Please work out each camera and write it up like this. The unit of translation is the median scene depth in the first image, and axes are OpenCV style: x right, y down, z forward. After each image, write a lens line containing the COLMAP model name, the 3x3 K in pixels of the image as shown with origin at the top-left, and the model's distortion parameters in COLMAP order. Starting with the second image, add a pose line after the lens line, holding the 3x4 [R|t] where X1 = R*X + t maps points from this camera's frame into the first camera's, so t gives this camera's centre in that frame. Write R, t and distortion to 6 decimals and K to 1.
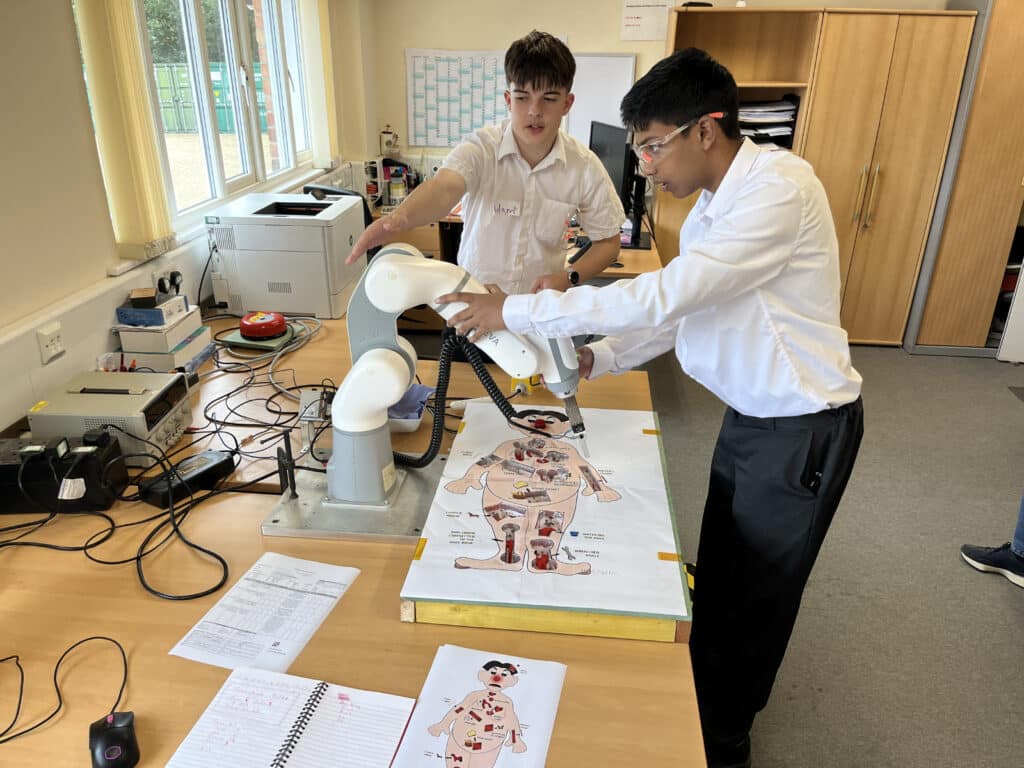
lens RADIAL K [[785.5, 0, 506.6], [0, 785.5, 389.2], [0, 0, 1]] dist [0.038514, -0.028044]
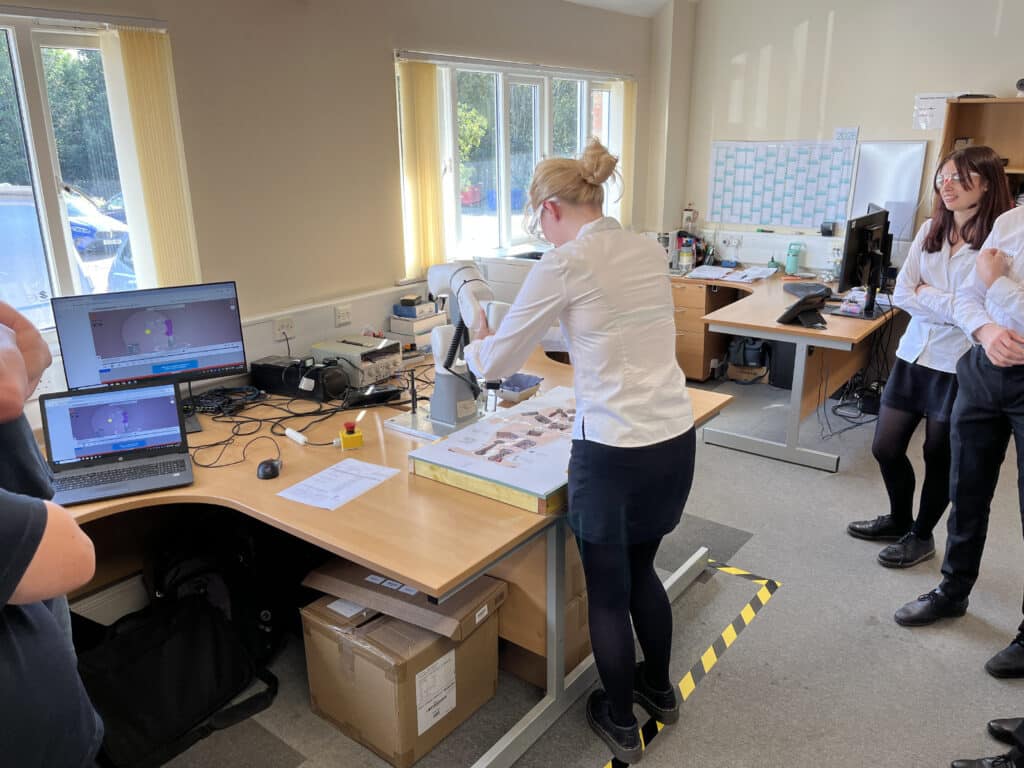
lens RADIAL K [[785.5, 0, 512.0], [0, 785.5, 380.5], [0, 0, 1]] dist [0.038514, -0.028044]
pose [[0.857857, 0.134426, -0.495994, 0.272289], [-0.190355, 0.979645, -0.063727, 0.053977], [0.477332, 0.149084, 0.865984, -0.116540]]
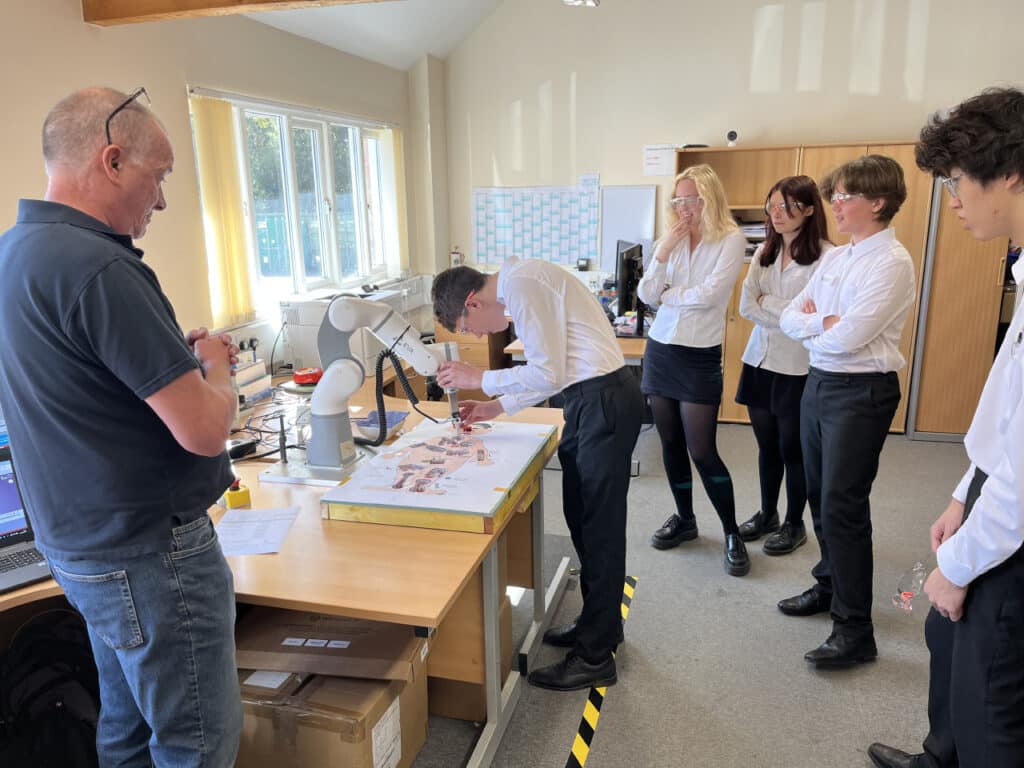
lens RADIAL K [[785.5, 0, 507.9], [0, 785.5, 386.0], [0, 0, 1]] dist [0.038514, -0.028044]
pose [[0.985857, 0.013246, -0.167063, 0.155821], [-0.041333, 0.985294, -0.165791, 0.089191], [0.162410, 0.170352, 0.971907, -0.160068]]
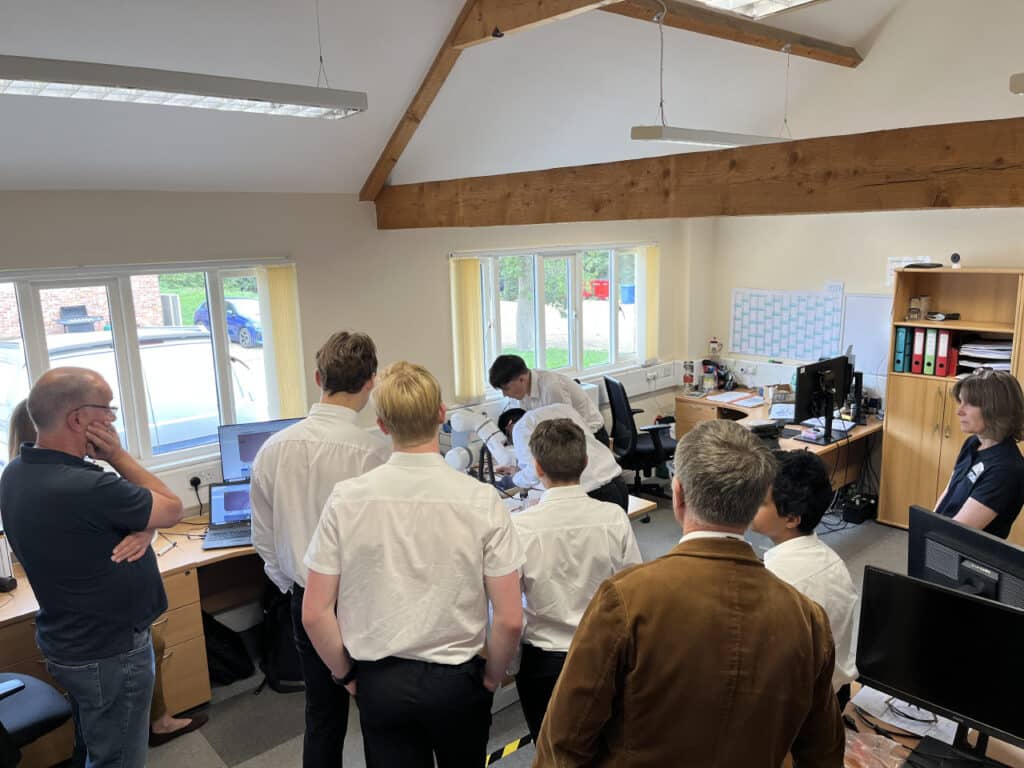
lens RADIAL K [[785.5, 0, 503.5], [0, 785.5, 378.9], [0, 0, 1]] dist [0.038514, -0.028044]
pose [[0.746169, 0.096077, -0.658787, 0.570761], [-0.238868, 0.962282, -0.130212, 0.012405], [0.621429, 0.254523, 0.740975, -0.294820]]
